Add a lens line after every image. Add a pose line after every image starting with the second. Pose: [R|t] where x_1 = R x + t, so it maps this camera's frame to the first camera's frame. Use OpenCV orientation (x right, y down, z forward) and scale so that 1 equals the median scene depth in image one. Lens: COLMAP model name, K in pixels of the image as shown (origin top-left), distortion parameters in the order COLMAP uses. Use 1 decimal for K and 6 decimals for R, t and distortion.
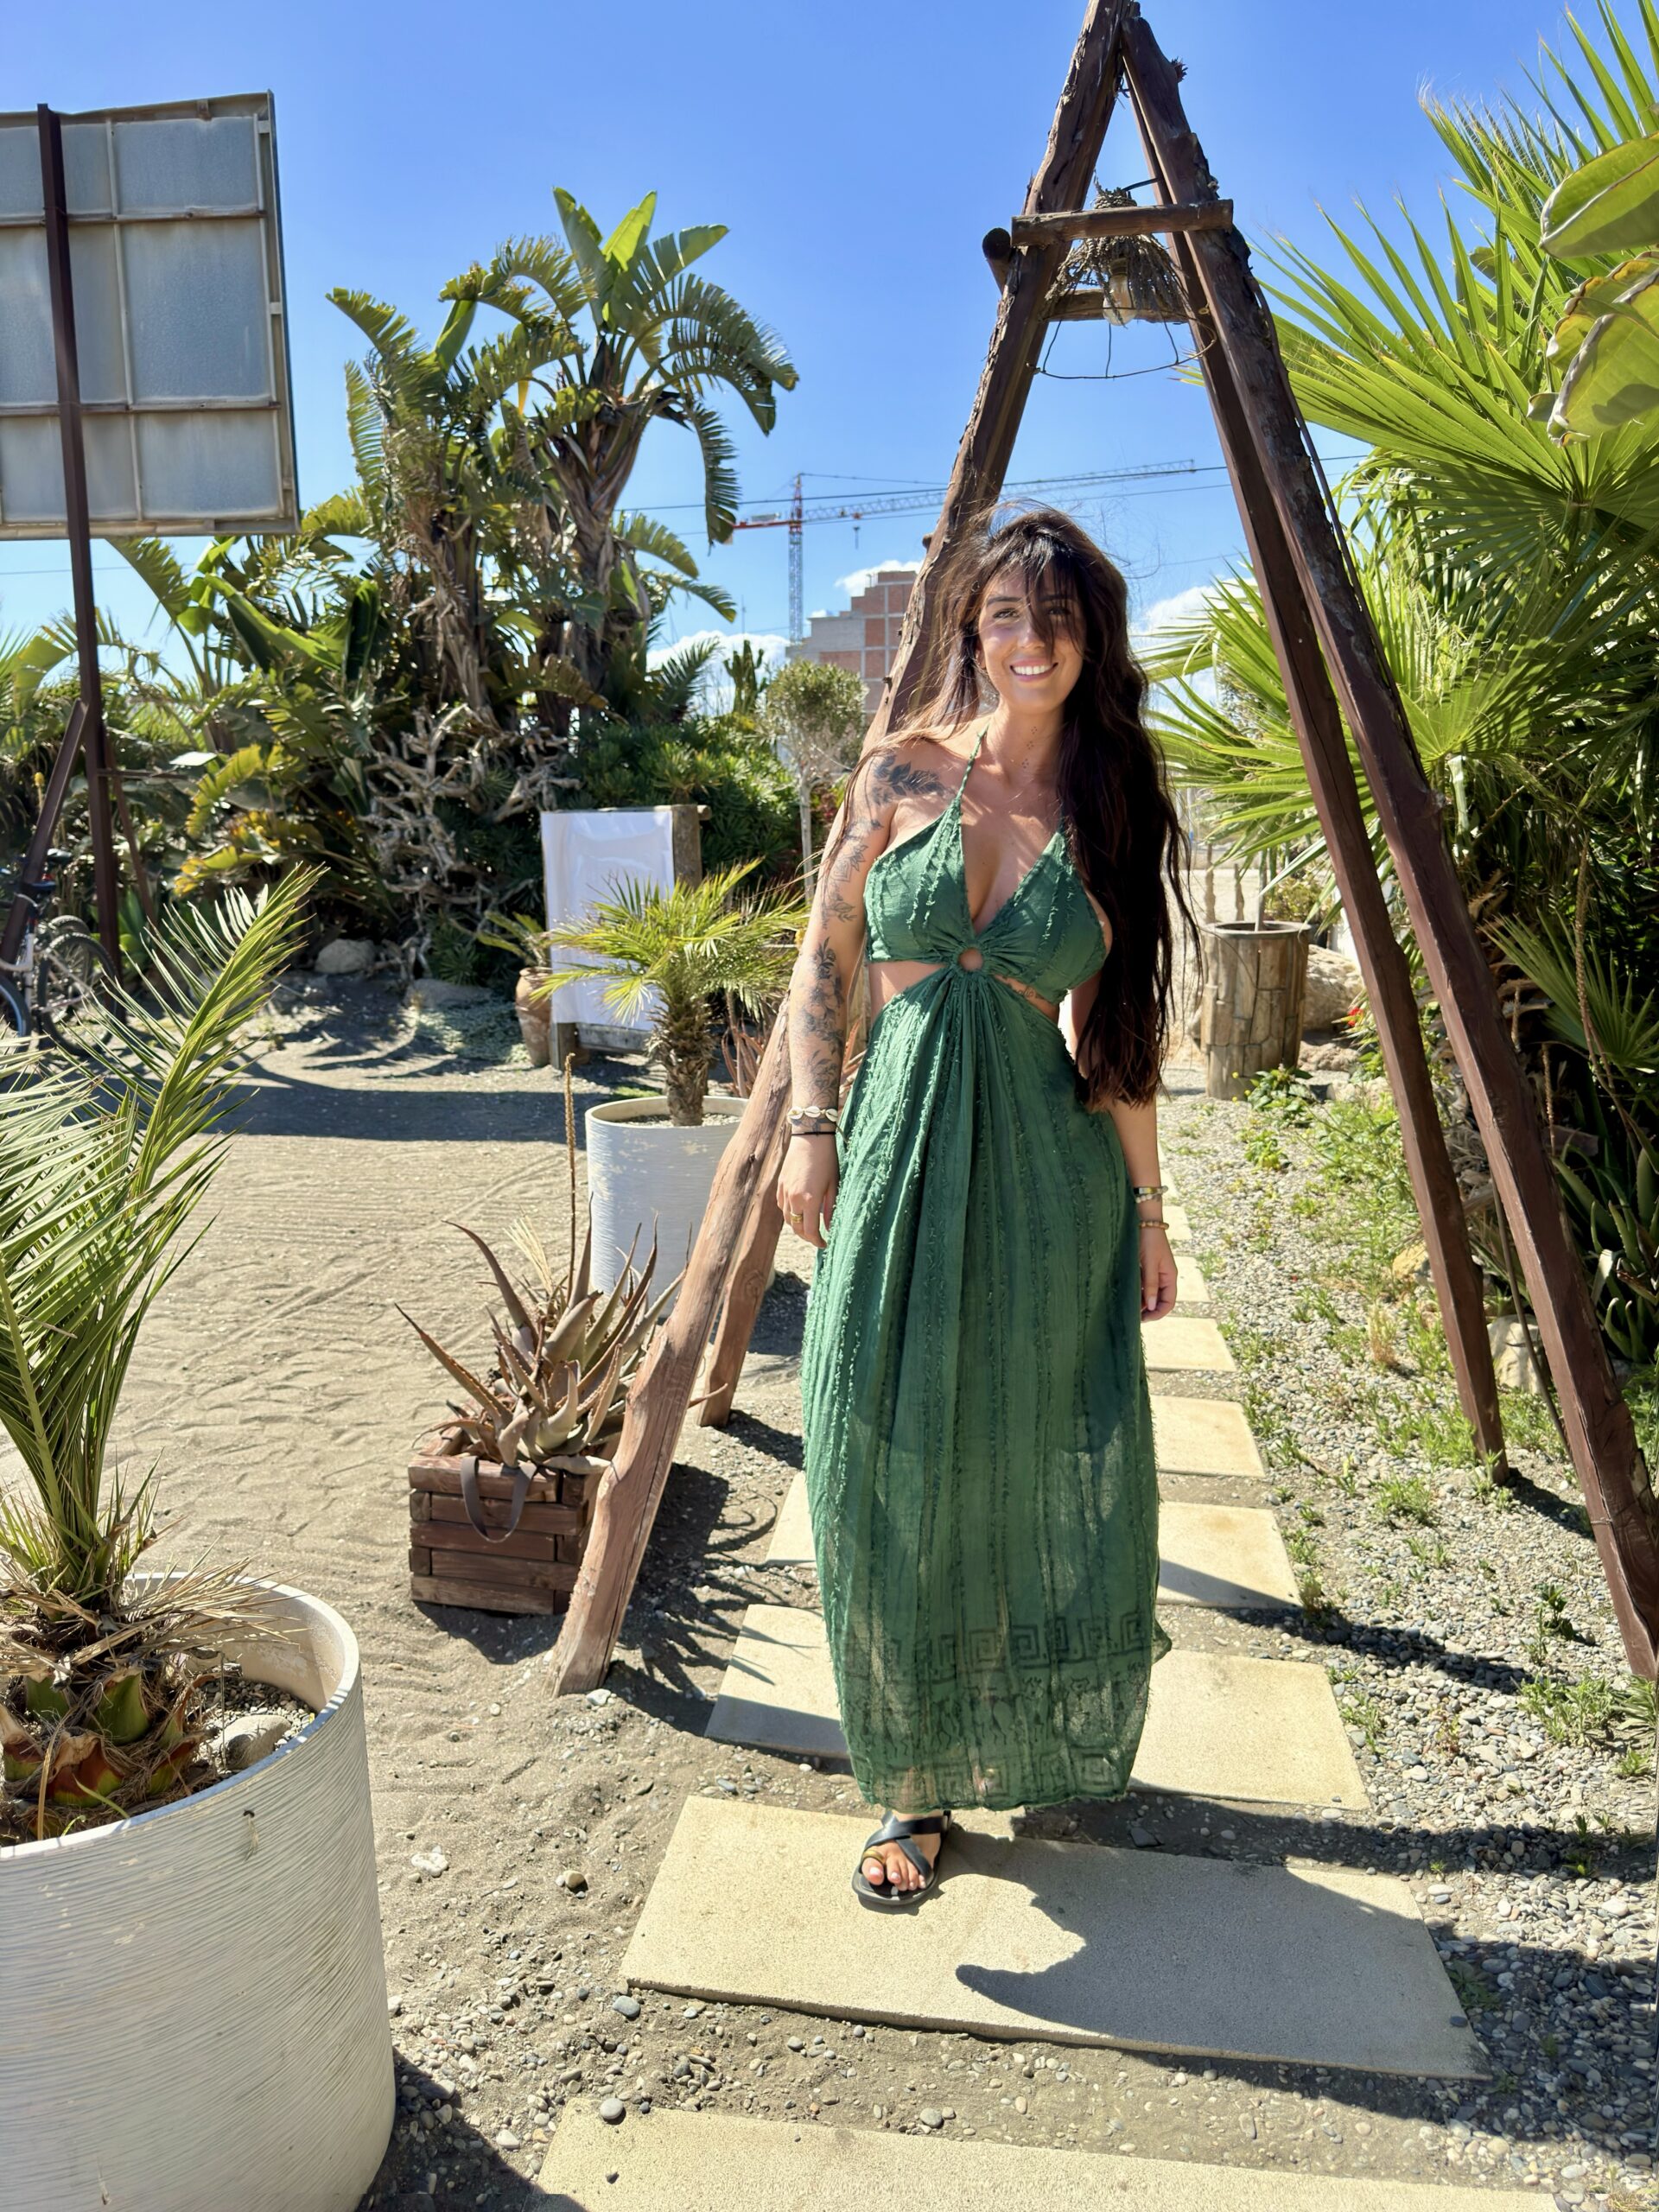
lens RADIAL K [[1493.2, 0, 816.1], [0, 1493.2, 1115.2], [0, 0, 1]] dist [-0.020903, 0.002452]
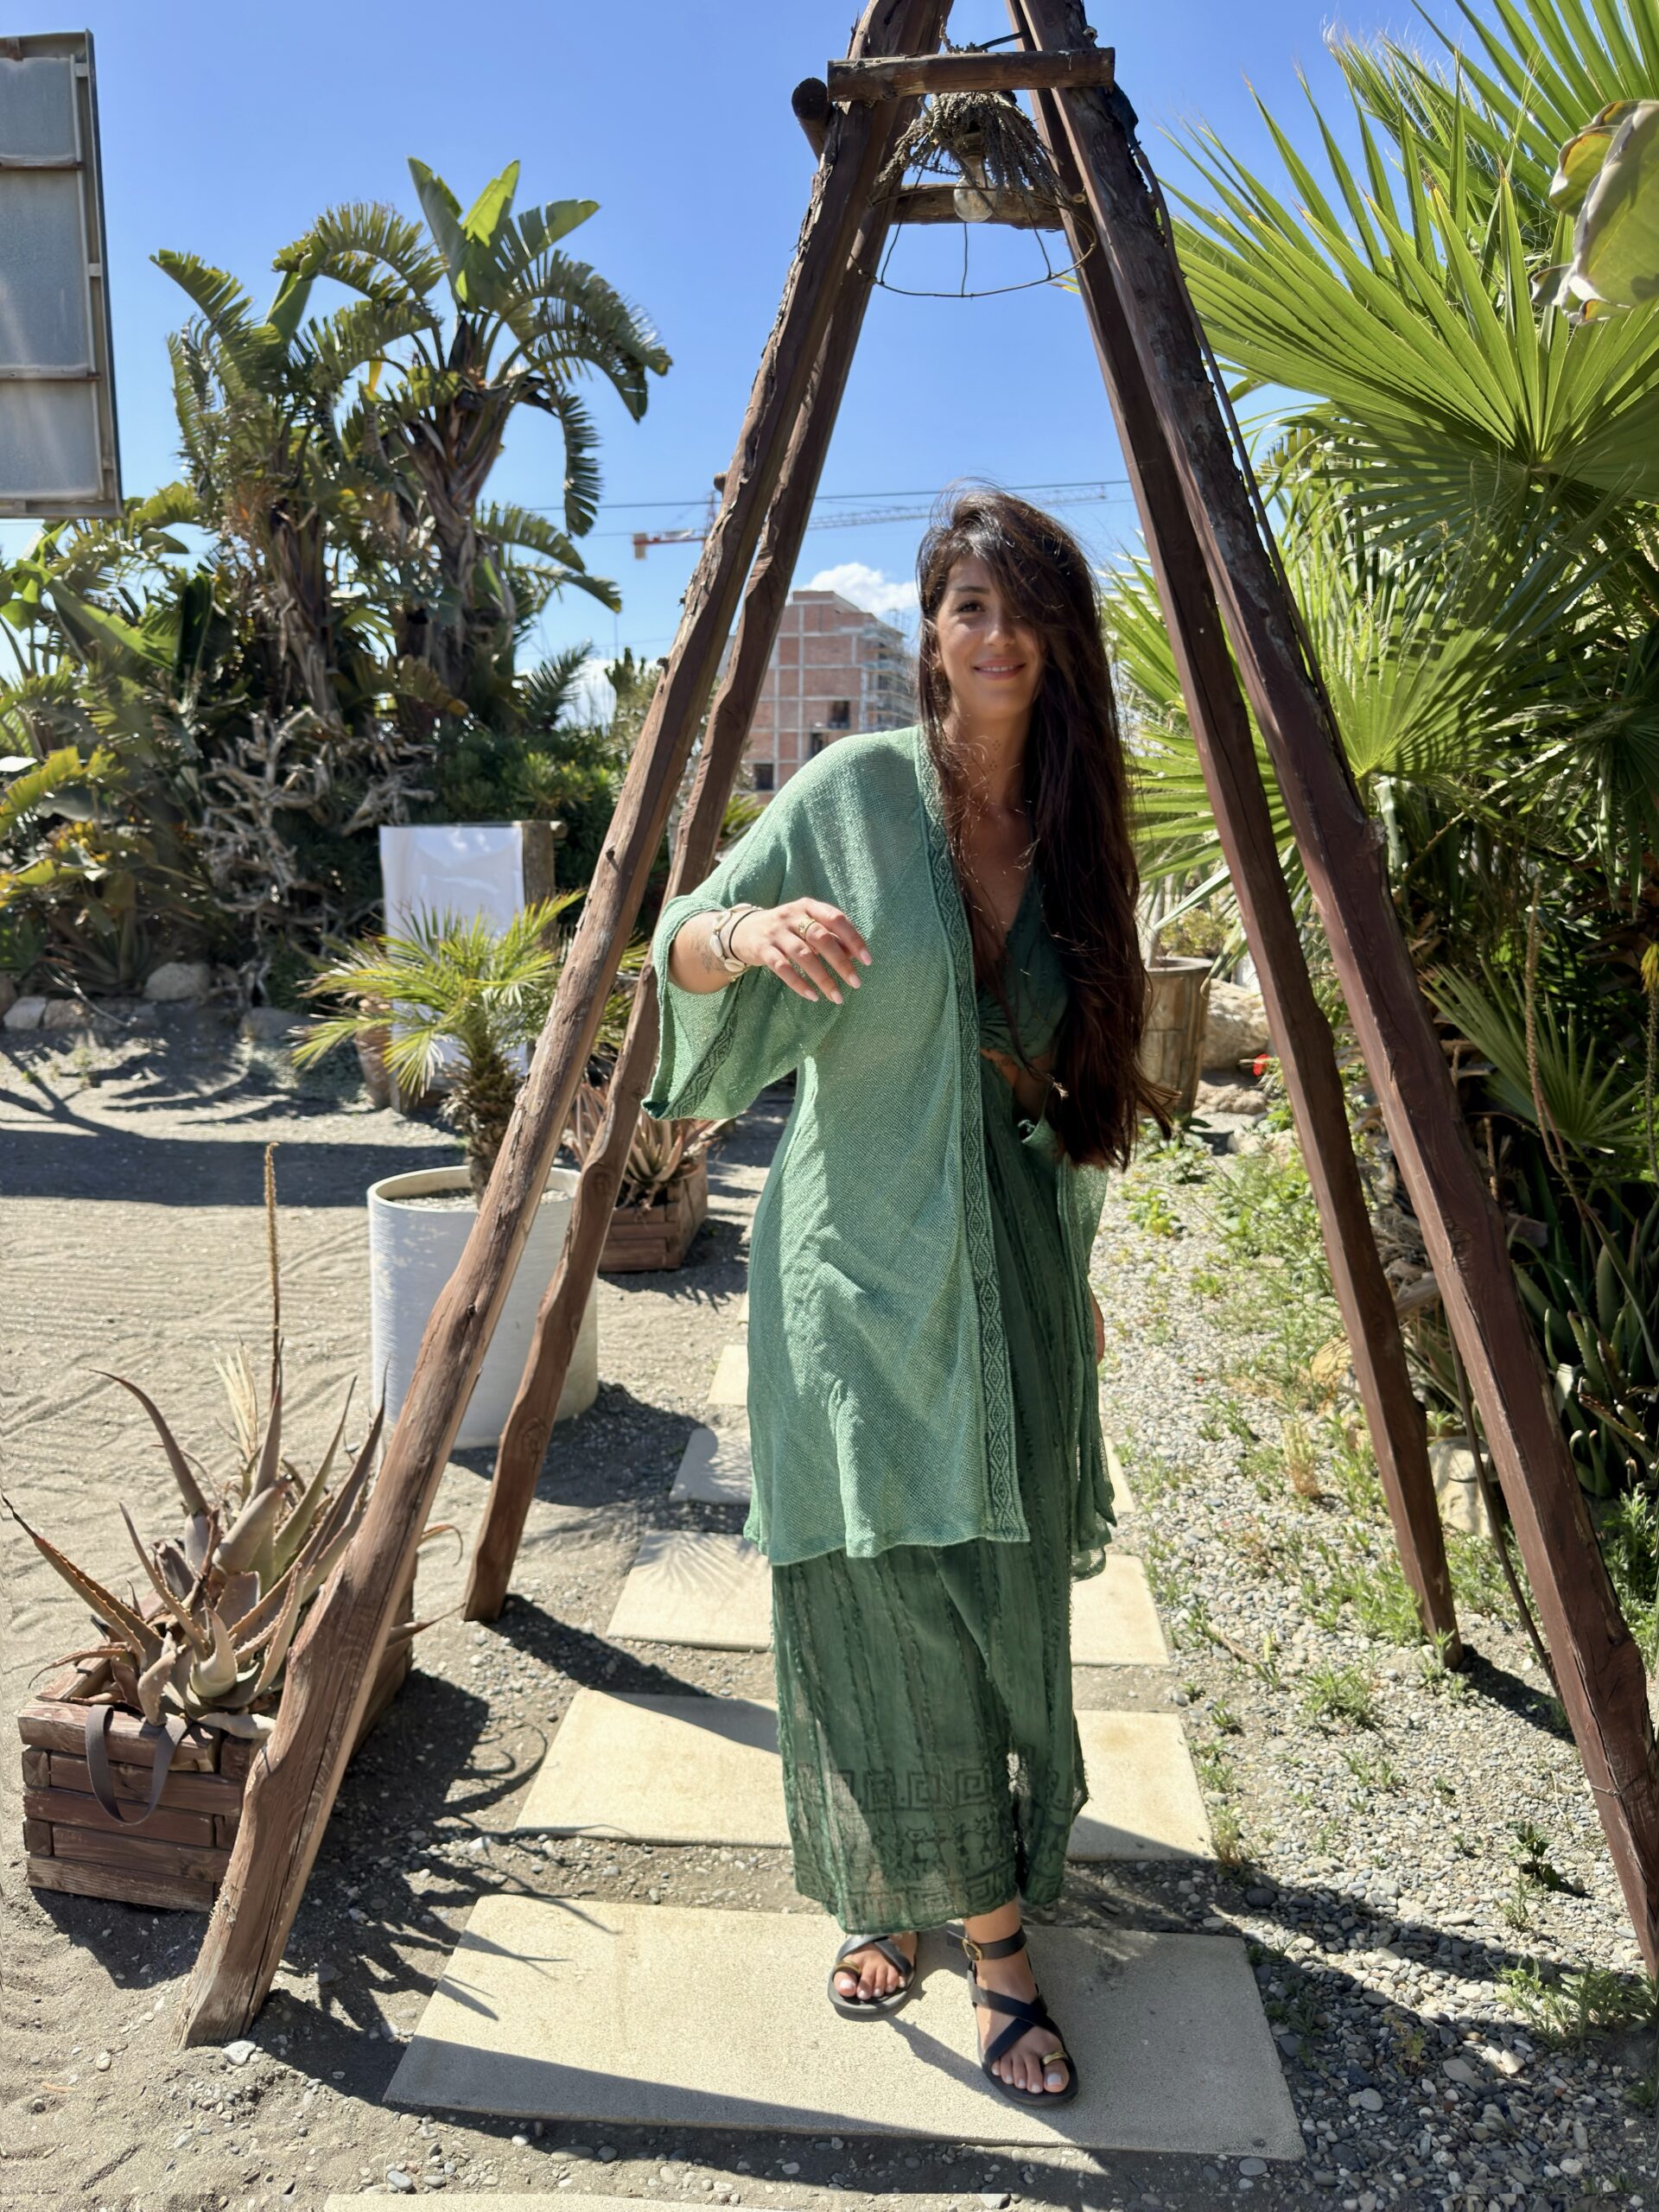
lens RADIAL K [[1493.2, 0, 840.4], [0, 1493.2, 1107.5], [0, 0, 1]] dist [-0.020903, 0.002452]
pose [[0.997287, -0.003658, 0.073517, 0.059372], [0.004736, 0.999884, -0.014498, -0.042527], [-0.073455, 0.014807, 0.997189, 0.184365]]
